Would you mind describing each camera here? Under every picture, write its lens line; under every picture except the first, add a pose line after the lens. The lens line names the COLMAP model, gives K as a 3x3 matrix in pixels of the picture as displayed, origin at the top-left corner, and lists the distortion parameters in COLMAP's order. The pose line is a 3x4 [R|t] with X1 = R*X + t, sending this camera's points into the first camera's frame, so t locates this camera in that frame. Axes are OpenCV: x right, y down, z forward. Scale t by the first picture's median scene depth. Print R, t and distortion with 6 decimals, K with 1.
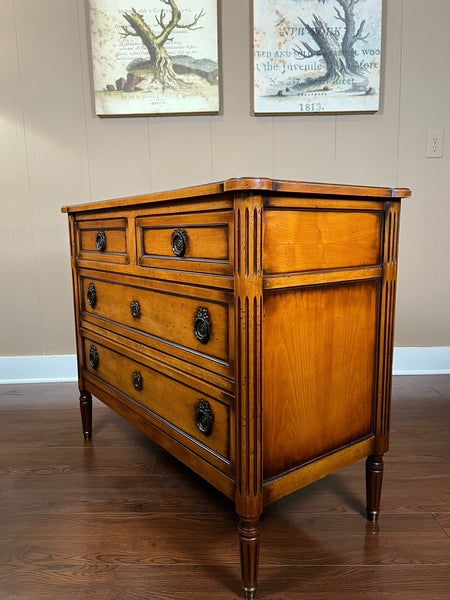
lens RADIAL K [[456.1, 0, 224.9], [0, 456.1, 302.9], [0, 0, 1]] dist [0.036637, -0.045575]
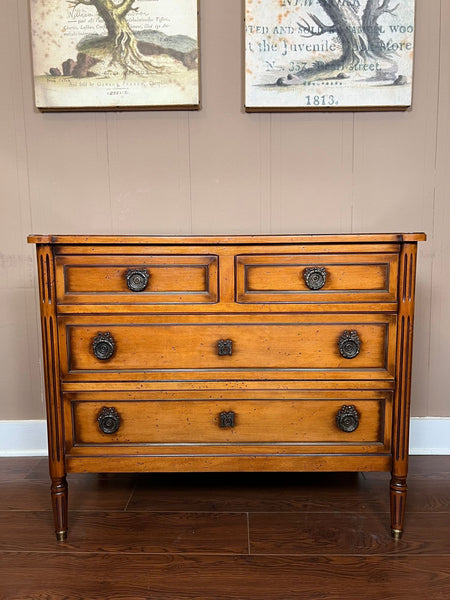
lens RADIAL K [[456.1, 0, 227.7], [0, 456.1, 301.1], [0, 0, 1]] dist [0.036637, -0.045575]
pose [[0.999921, 0.012261, -0.002678, 0.041089], [-0.012353, 0.999223, -0.037420, -0.068441], [0.002217, 0.037450, 0.999296, 0.262747]]
